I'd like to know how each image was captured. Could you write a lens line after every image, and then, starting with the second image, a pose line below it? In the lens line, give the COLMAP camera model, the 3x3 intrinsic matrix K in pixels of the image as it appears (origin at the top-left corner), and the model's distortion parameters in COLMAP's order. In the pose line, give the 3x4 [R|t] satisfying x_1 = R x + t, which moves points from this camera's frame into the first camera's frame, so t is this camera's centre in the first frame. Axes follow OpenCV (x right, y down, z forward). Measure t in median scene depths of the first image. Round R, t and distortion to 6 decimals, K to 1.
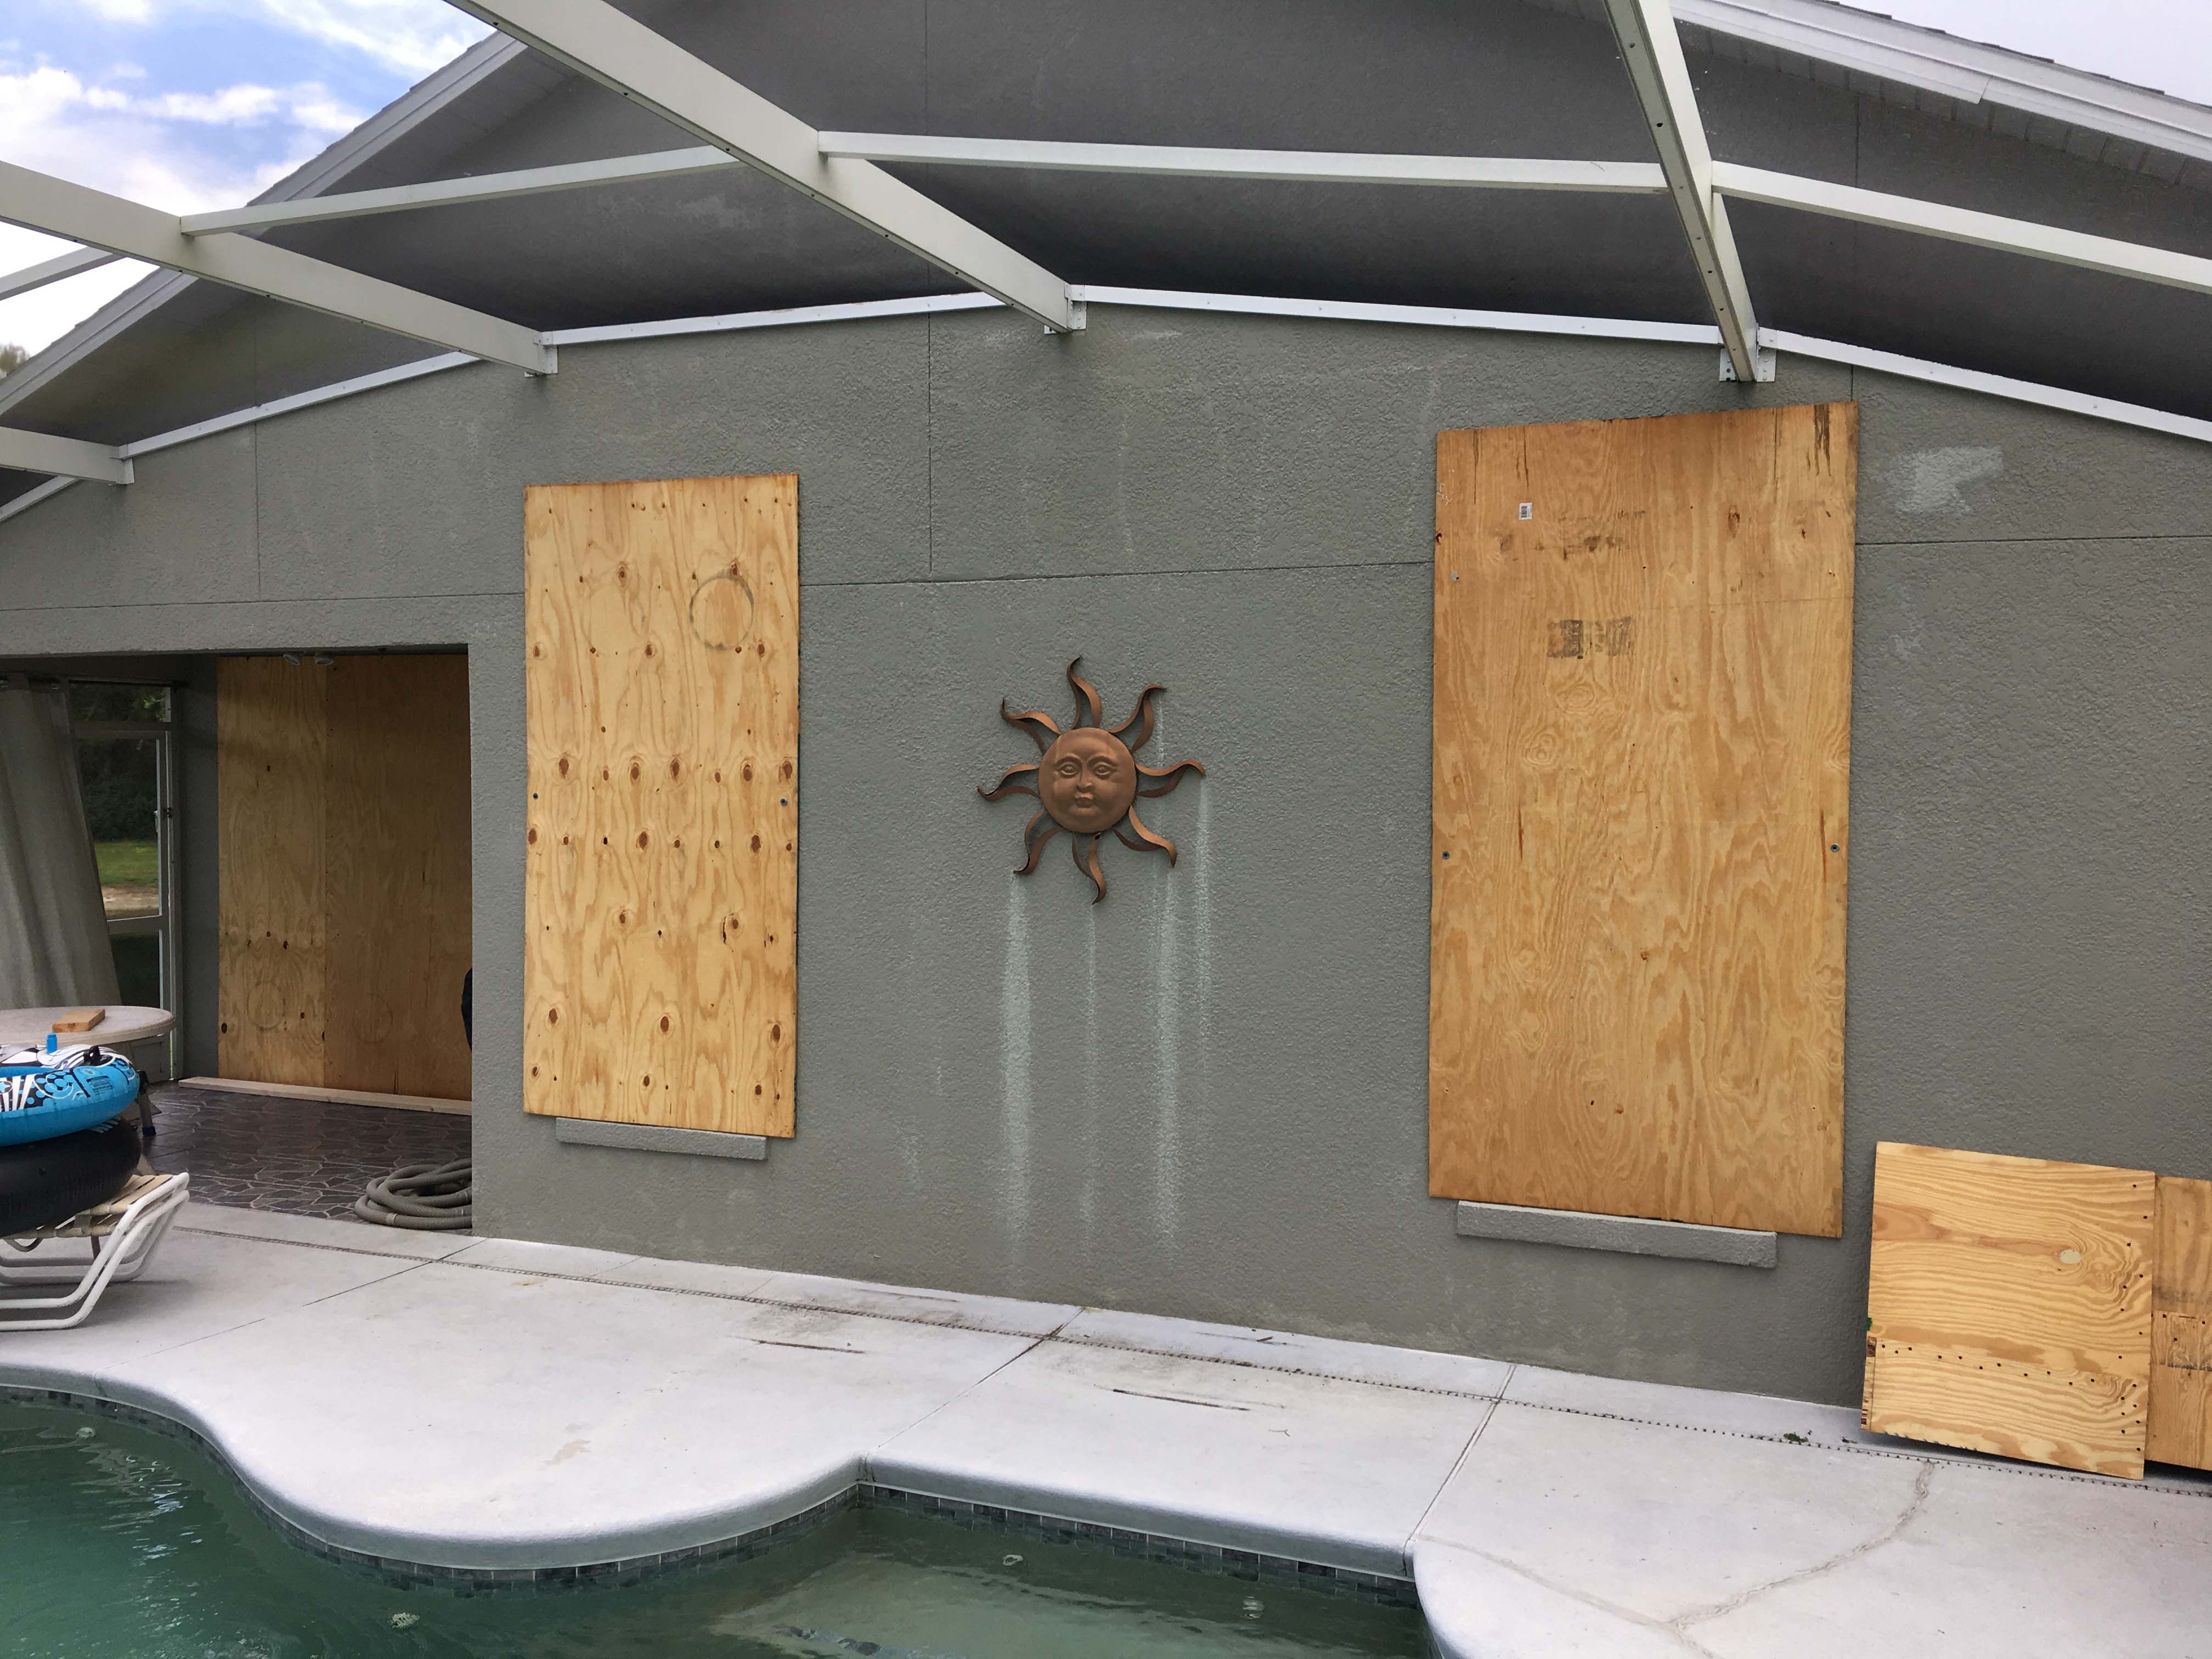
lens RADIAL K [[1850.6, 0, 1113.5], [0, 1850.6, 844.7], [0, 0, 1]] dist [0.087943, -0.094564]
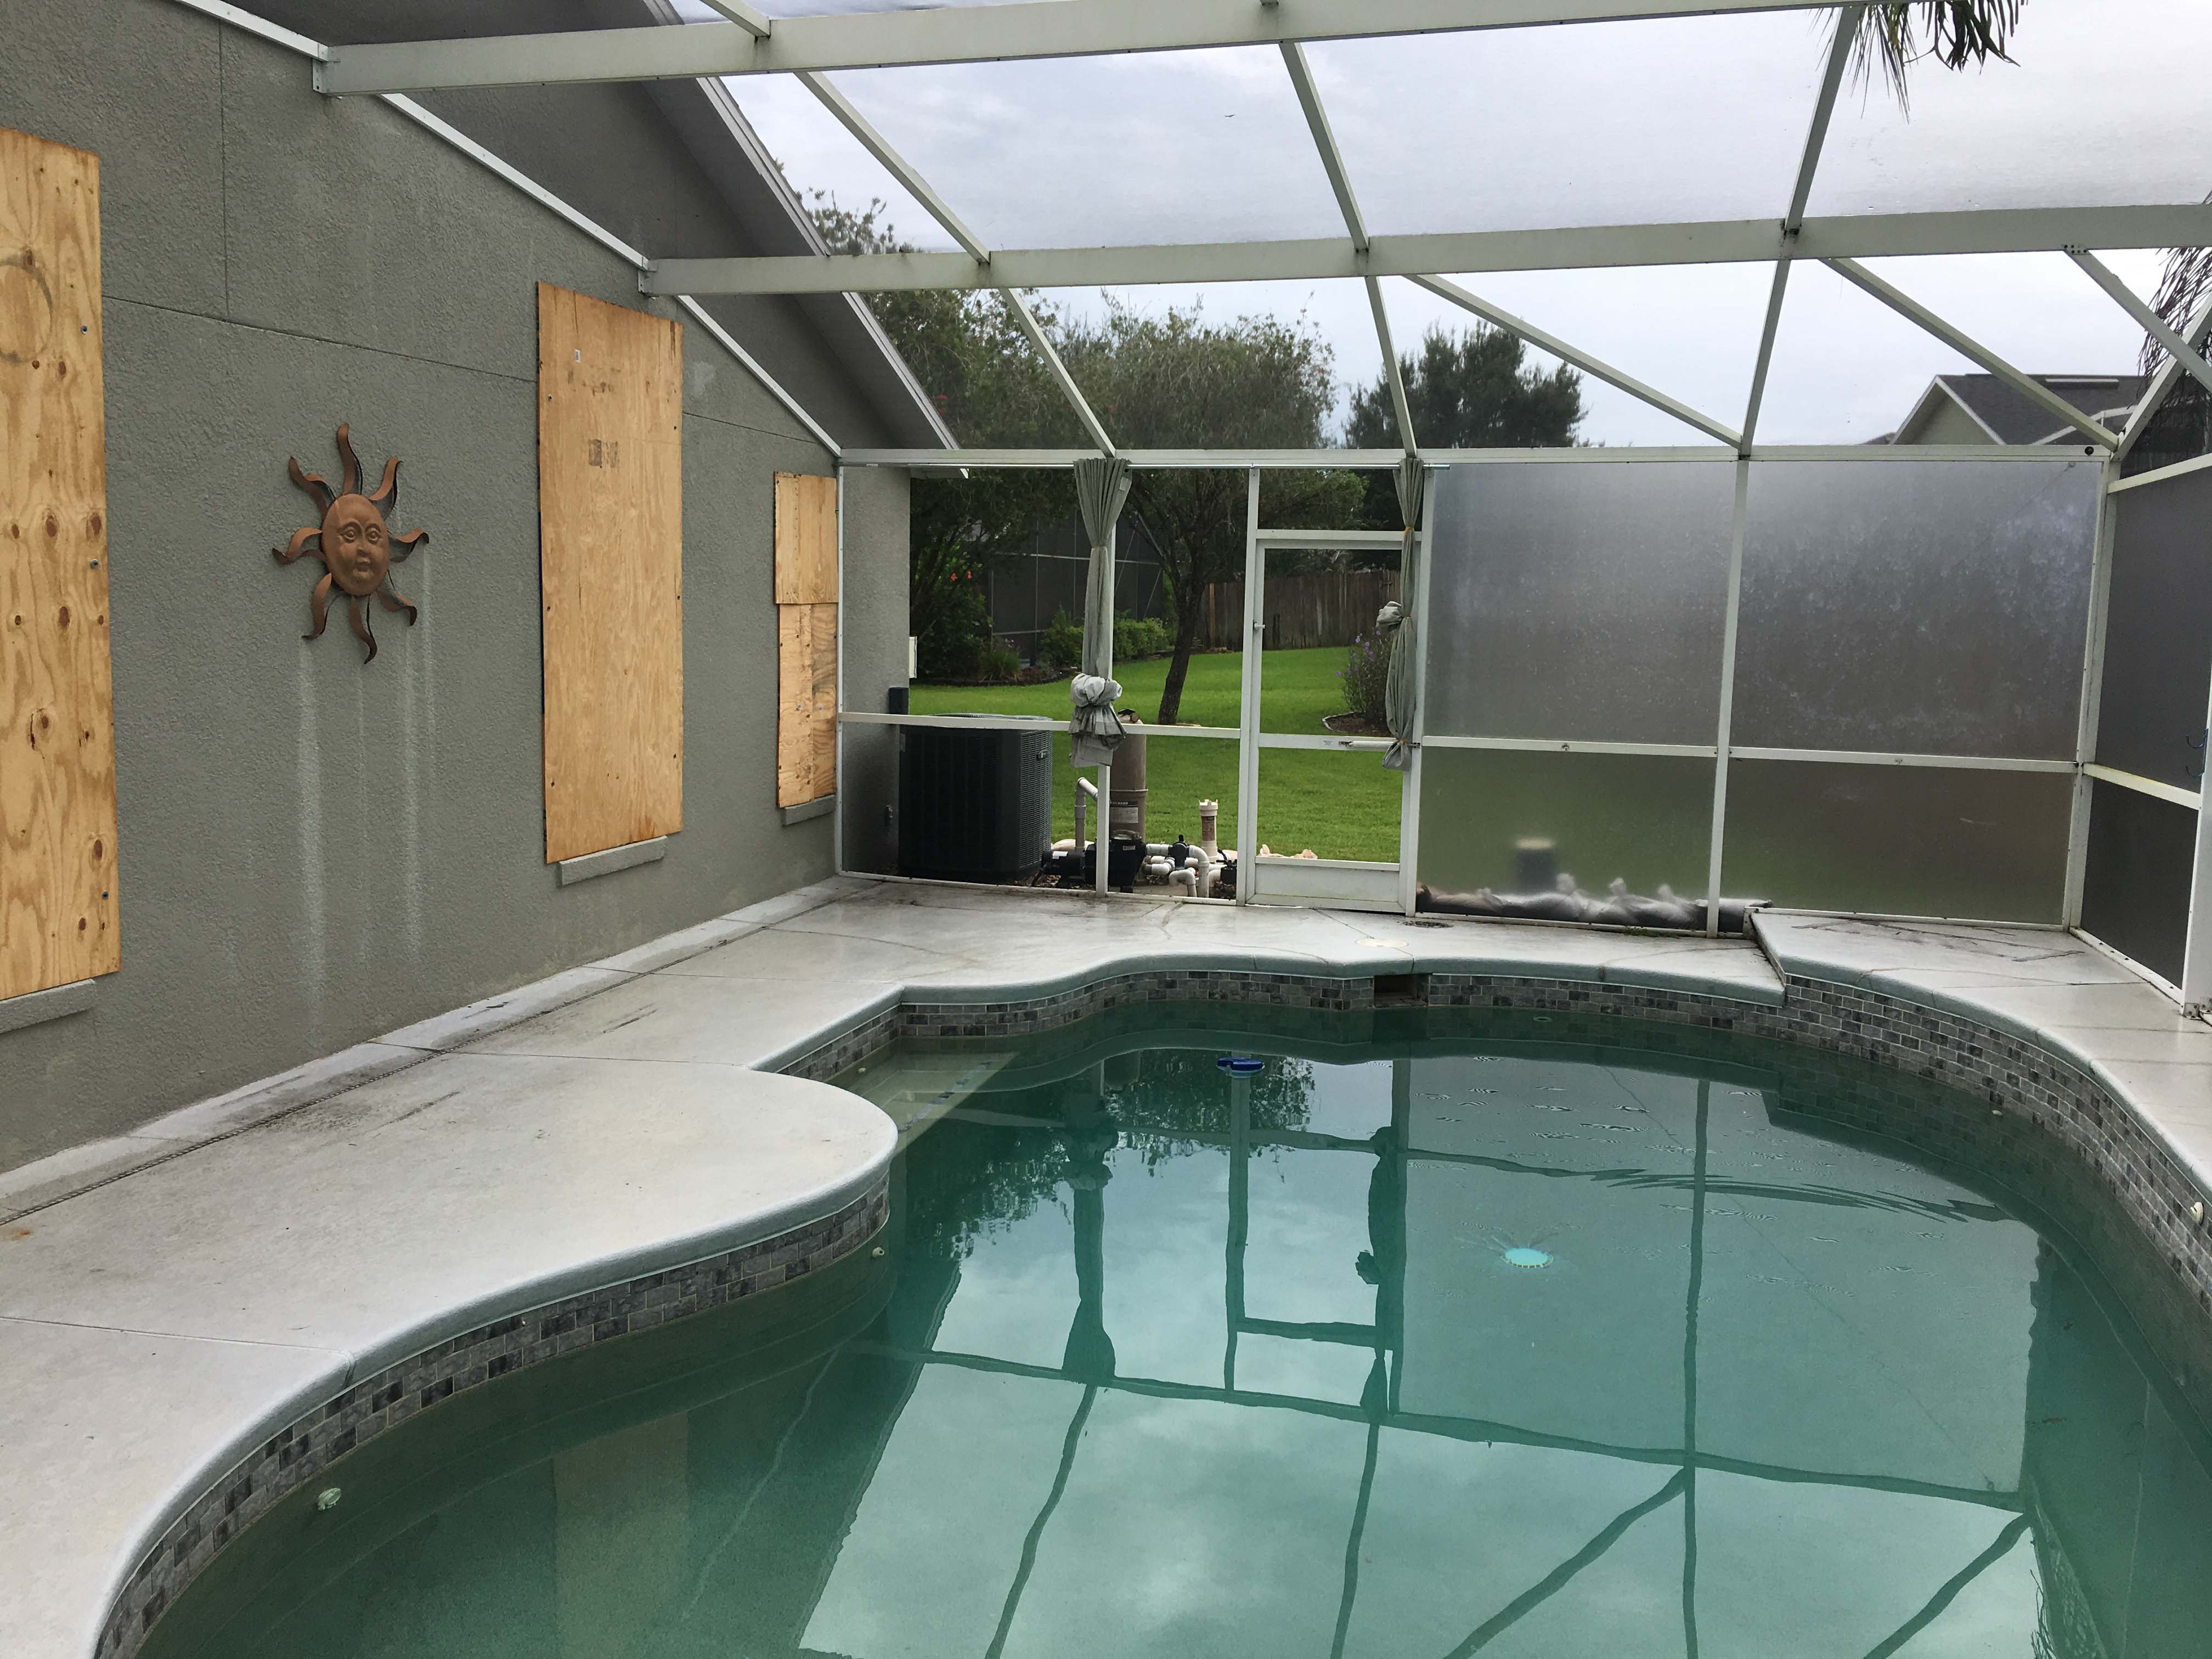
lens RADIAL K [[1850.6, 0, 1117.2], [0, 1850.6, 838.7], [0, 0, 1]] dist [0.087943, -0.094564]
pose [[-0.116938, -0.143281, 0.982749, -1.103268], [0.018222, 0.989062, 0.146369, -0.017601], [-0.992972, 0.035023, -0.113048, 0.681085]]
